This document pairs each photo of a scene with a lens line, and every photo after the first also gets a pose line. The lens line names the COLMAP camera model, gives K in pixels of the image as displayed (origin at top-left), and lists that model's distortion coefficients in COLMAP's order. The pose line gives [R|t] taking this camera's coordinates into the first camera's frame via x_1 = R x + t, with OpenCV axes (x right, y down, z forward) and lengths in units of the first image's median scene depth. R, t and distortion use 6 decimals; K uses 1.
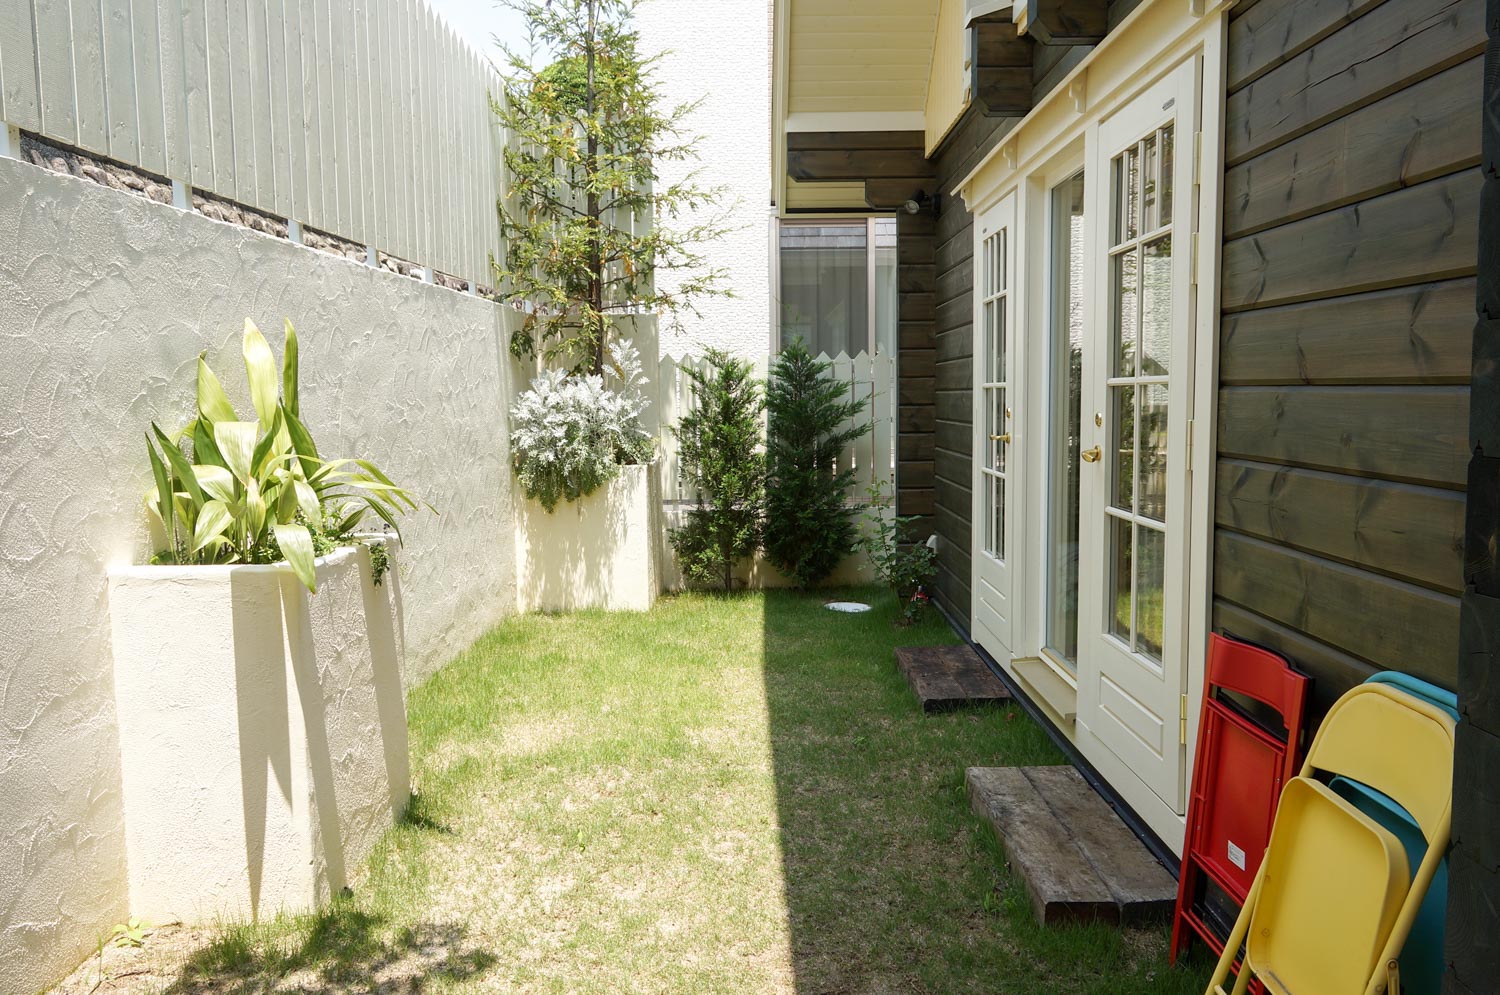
lens RADIAL K [[1140.5, 0, 750.0], [0, 1140.5, 497.5], [0, 0, 1]] dist [-0.004436, -0.005862]
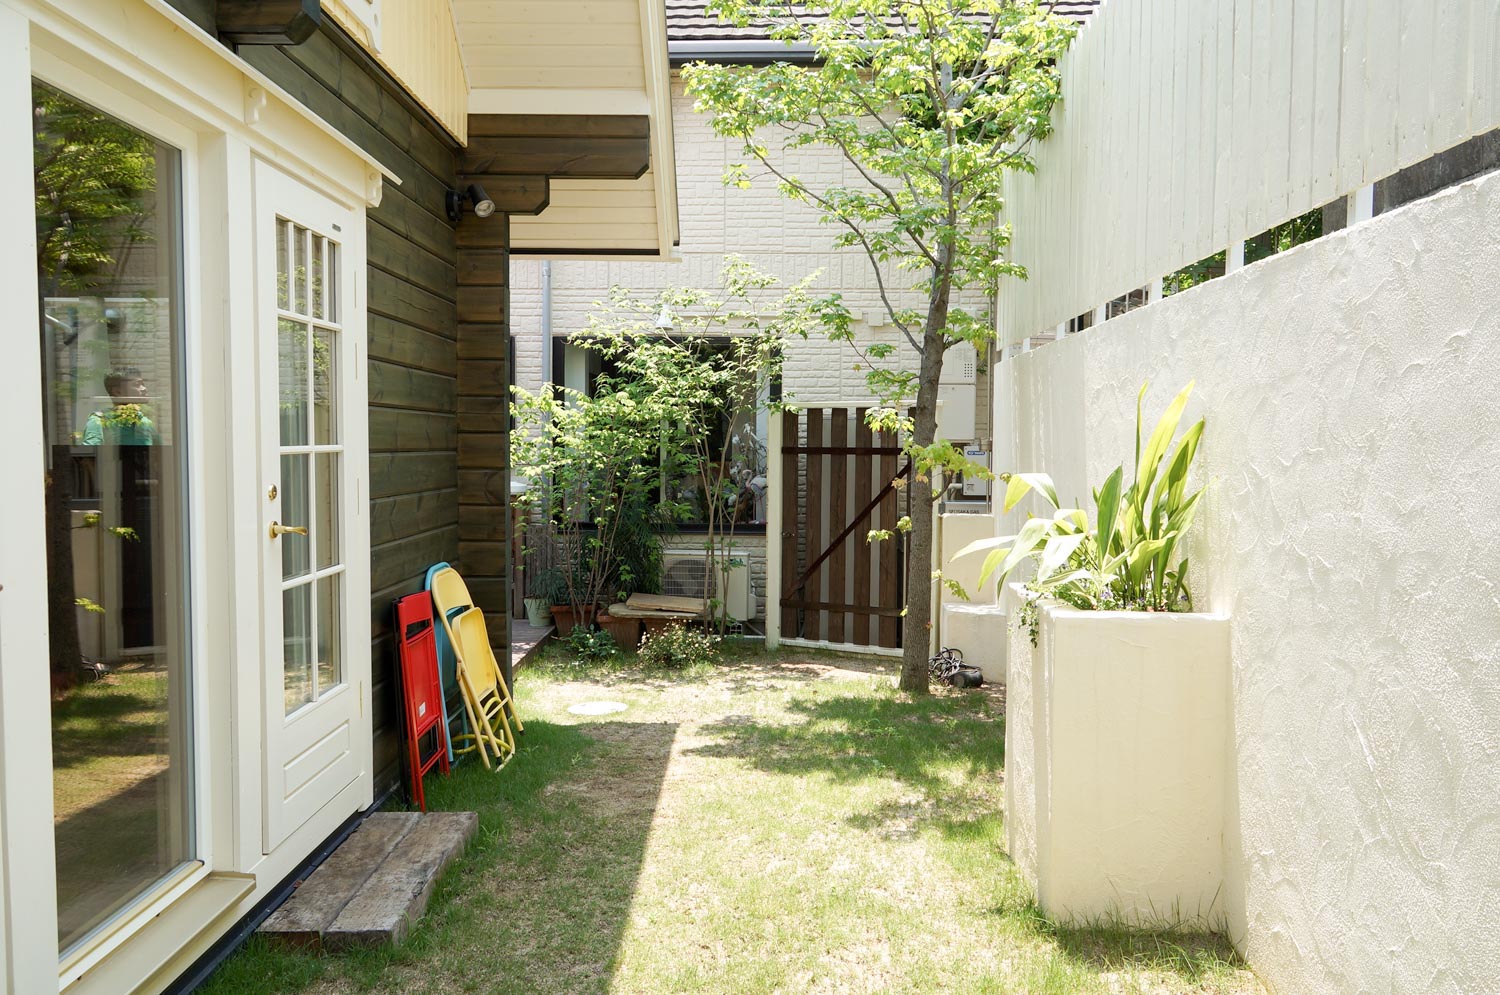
lens RADIAL K [[1140.5, 0, 750.0], [0, 1140.5, 497.5], [0, 0, 1]] dist [-0.004436, -0.005862]
pose [[-0.999972, 0.007142, 0.002275, -0.071694], [0.007401, 0.988836, 0.148824, -0.196458], [-0.001187, 0.148836, -0.988861, 1.898480]]
